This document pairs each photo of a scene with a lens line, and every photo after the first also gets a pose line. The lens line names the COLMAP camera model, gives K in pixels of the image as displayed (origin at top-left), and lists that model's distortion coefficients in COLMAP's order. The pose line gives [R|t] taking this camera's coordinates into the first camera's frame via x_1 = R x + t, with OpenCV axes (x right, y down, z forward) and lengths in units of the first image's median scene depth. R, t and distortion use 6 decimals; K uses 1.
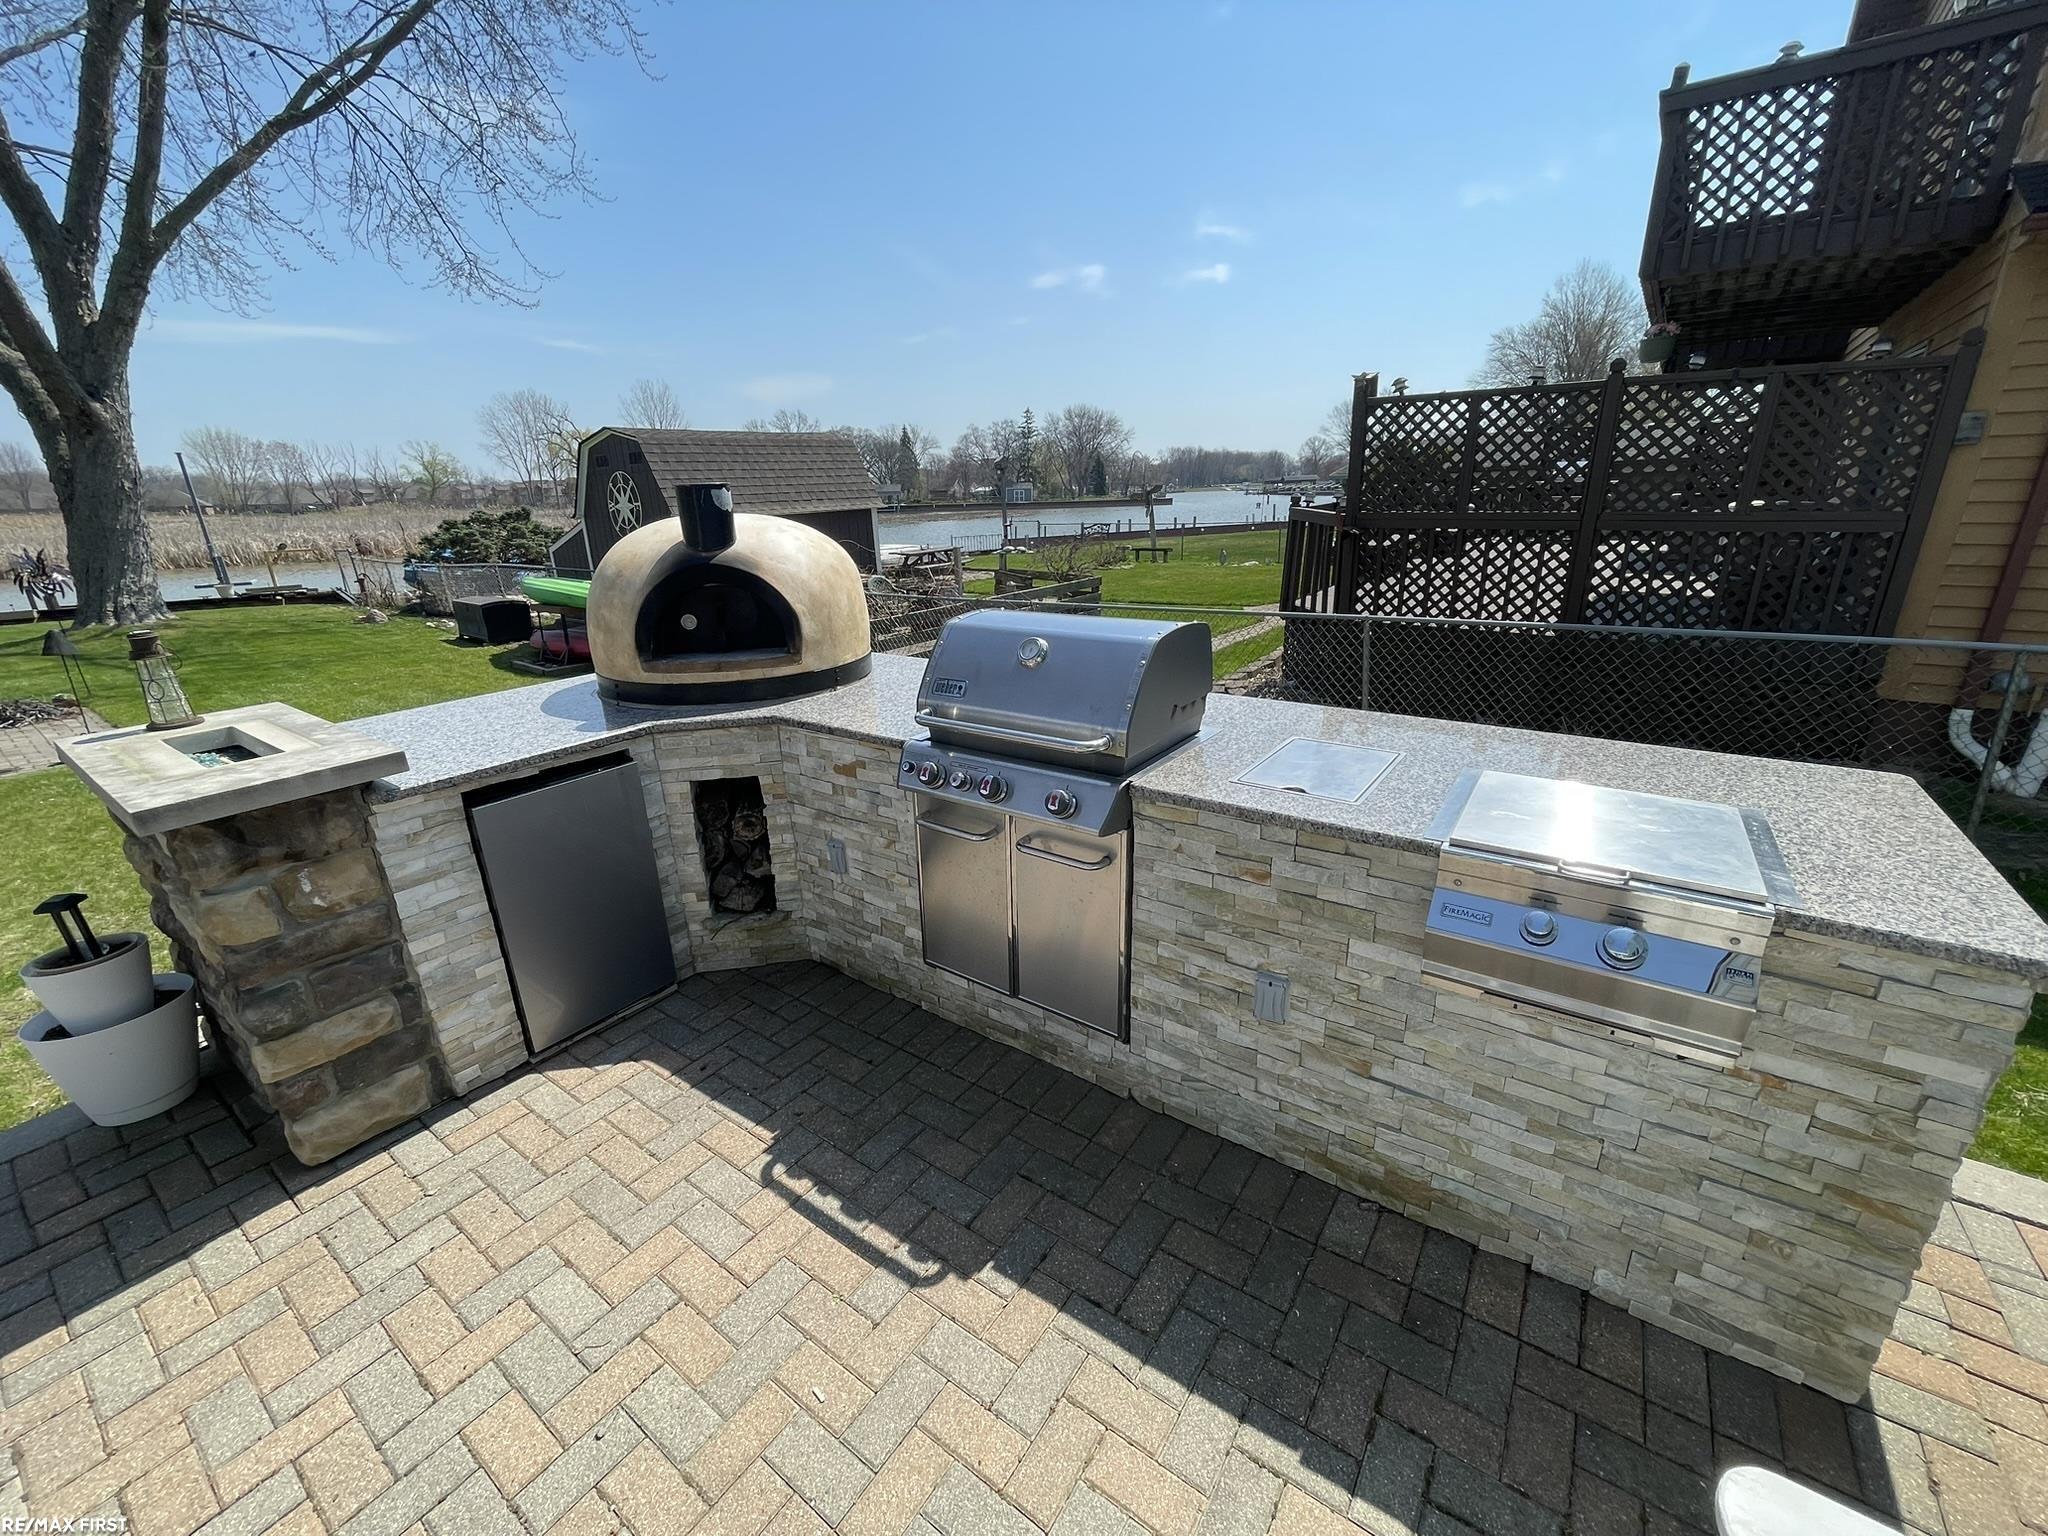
lens RADIAL K [[824.4, 0, 1016.1], [0, 824.4, 769.0], [0, 0, 1]] dist [-0.002755, 0.000314]
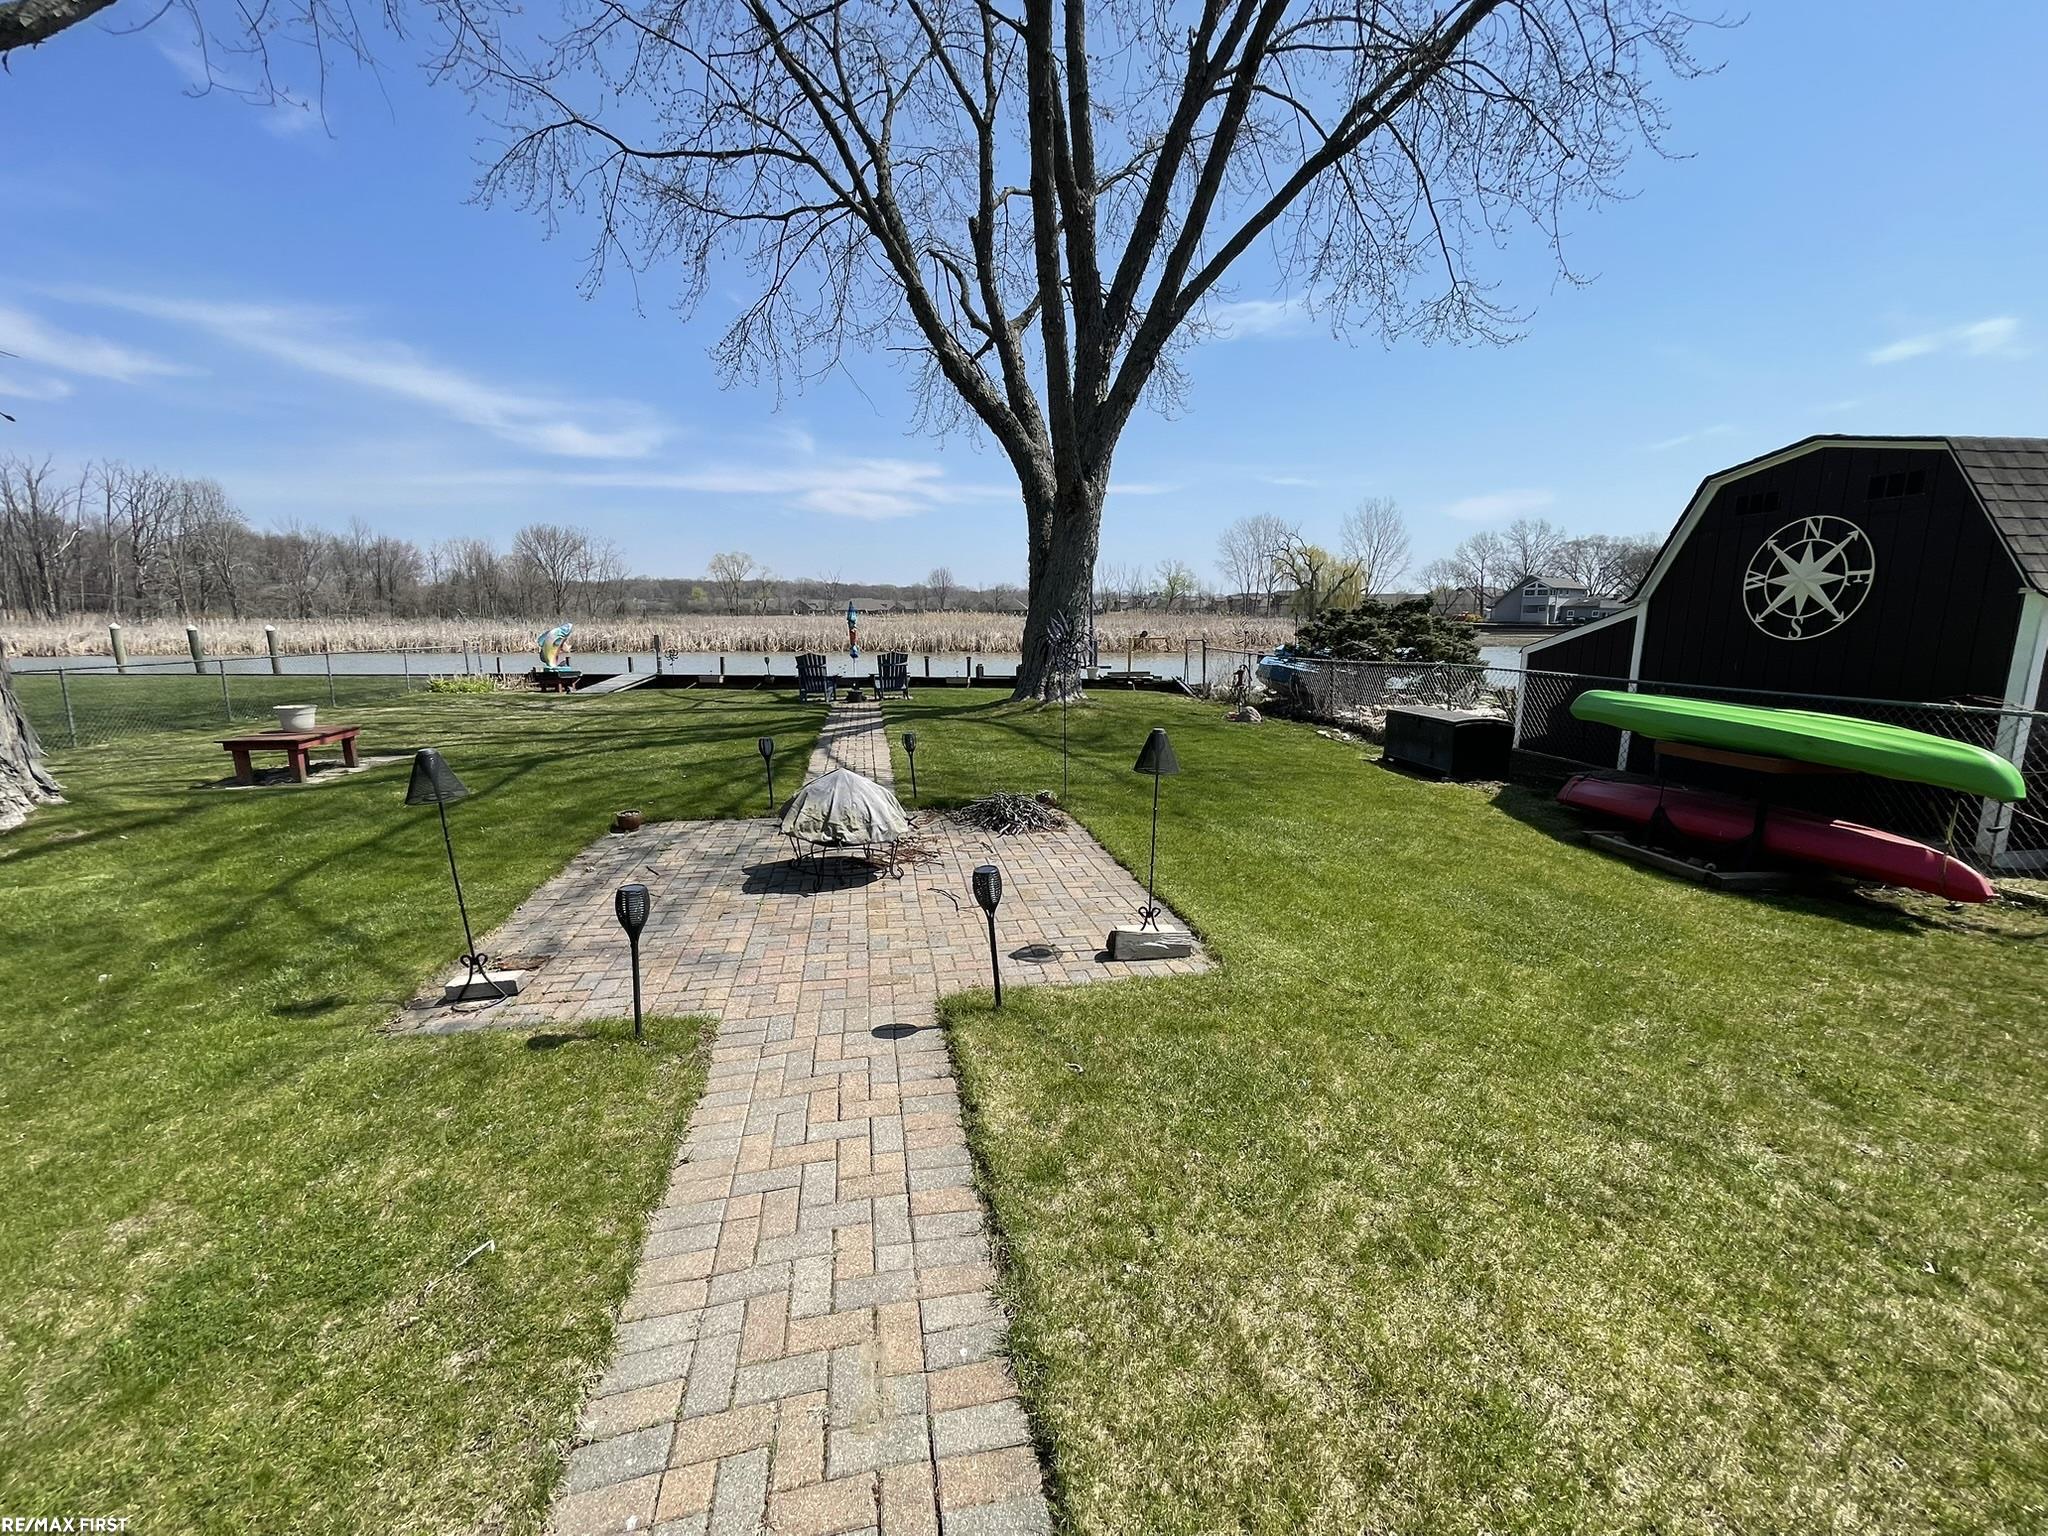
lens RADIAL K [[824.4, 0, 1033.6], [0, 824.4, 768.5], [0, 0, 1]] dist [-0.002755, 0.000314]
pose [[0.738397, 0.146835, -0.658186, -0.448003], [-0.231594, 0.971862, -0.043004, -0.050844], [0.633352, 0.184186, 0.751626, 0.270348]]
